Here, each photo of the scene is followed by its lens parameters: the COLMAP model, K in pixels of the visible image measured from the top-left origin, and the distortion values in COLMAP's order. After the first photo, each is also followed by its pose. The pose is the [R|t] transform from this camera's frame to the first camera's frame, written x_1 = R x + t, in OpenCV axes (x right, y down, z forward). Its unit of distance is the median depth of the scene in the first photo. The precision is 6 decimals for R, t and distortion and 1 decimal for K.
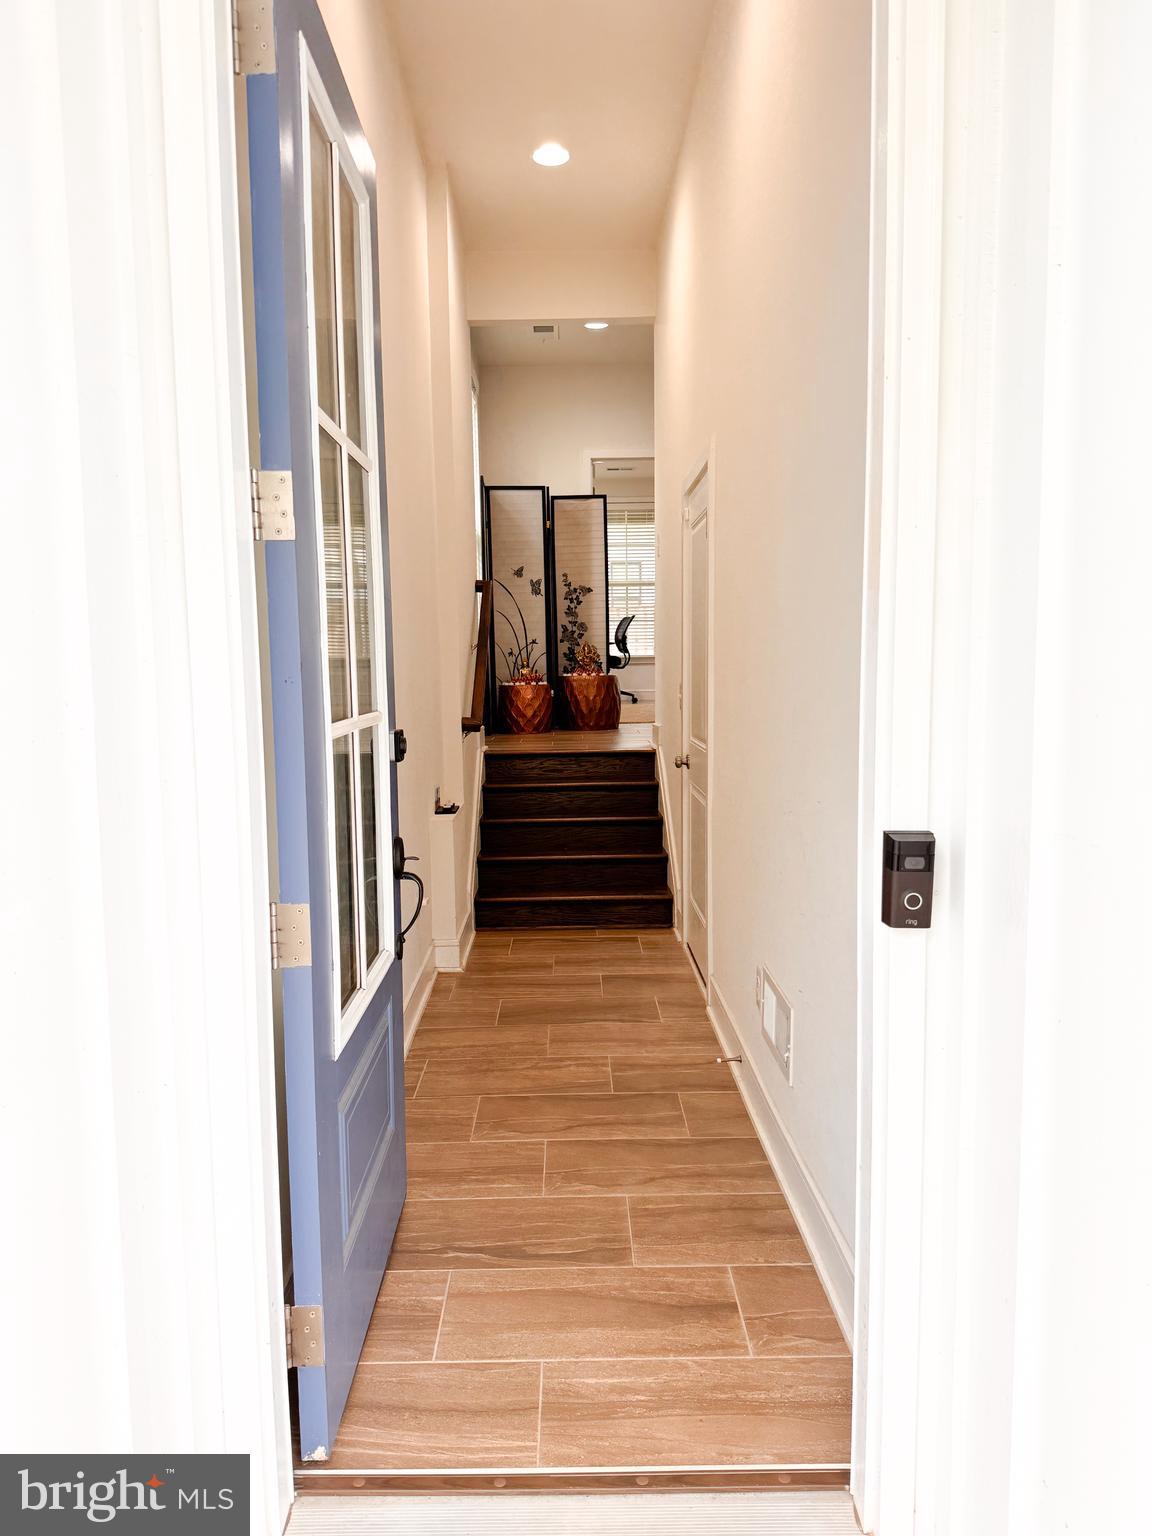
lens RADIAL K [[1092.2, 0, 576.8], [0, 1092.2, 770.6], [0, 0, 1]] dist [0.047940, -0.071366]
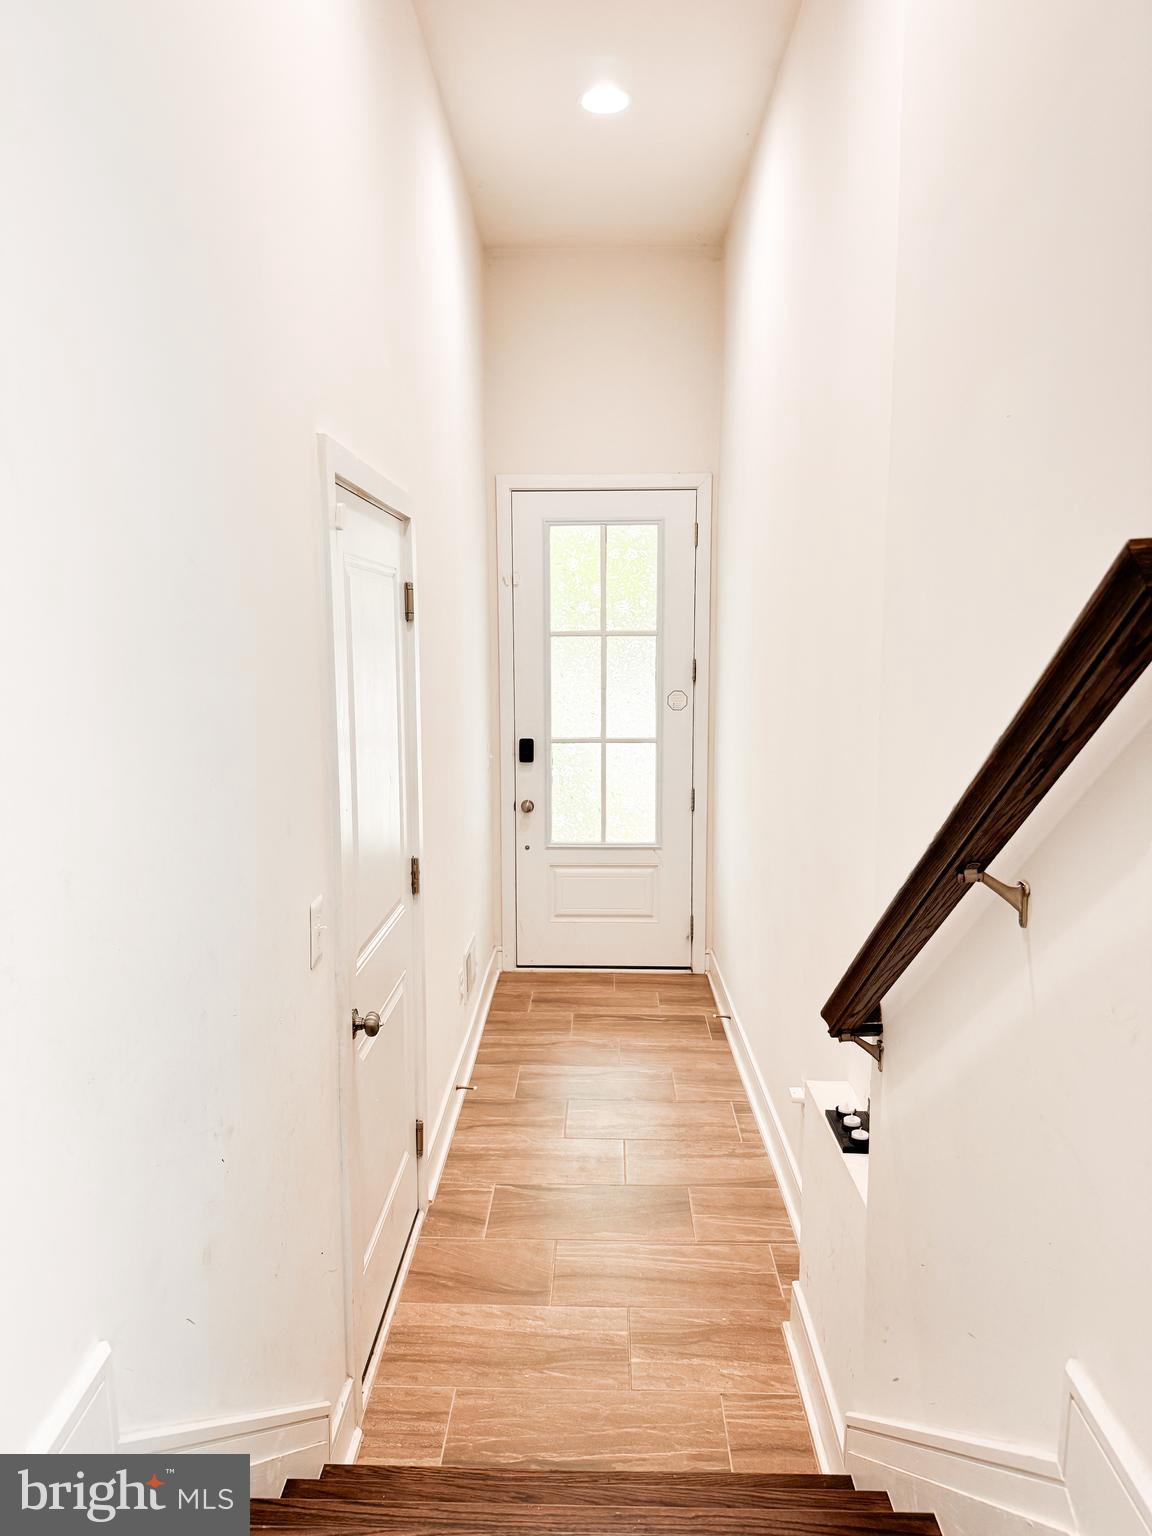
lens RADIAL K [[1092.2, 0, 573.7], [0, 1092.2, 770.3], [0, 0, 1]] dist [0.047940, -0.071366]
pose [[-0.999241, 0.007230, 0.038289, -0.029854], [0.015298, 0.976532, 0.214827, -0.413634], [-0.035837, 0.215249, -0.975901, 2.691731]]
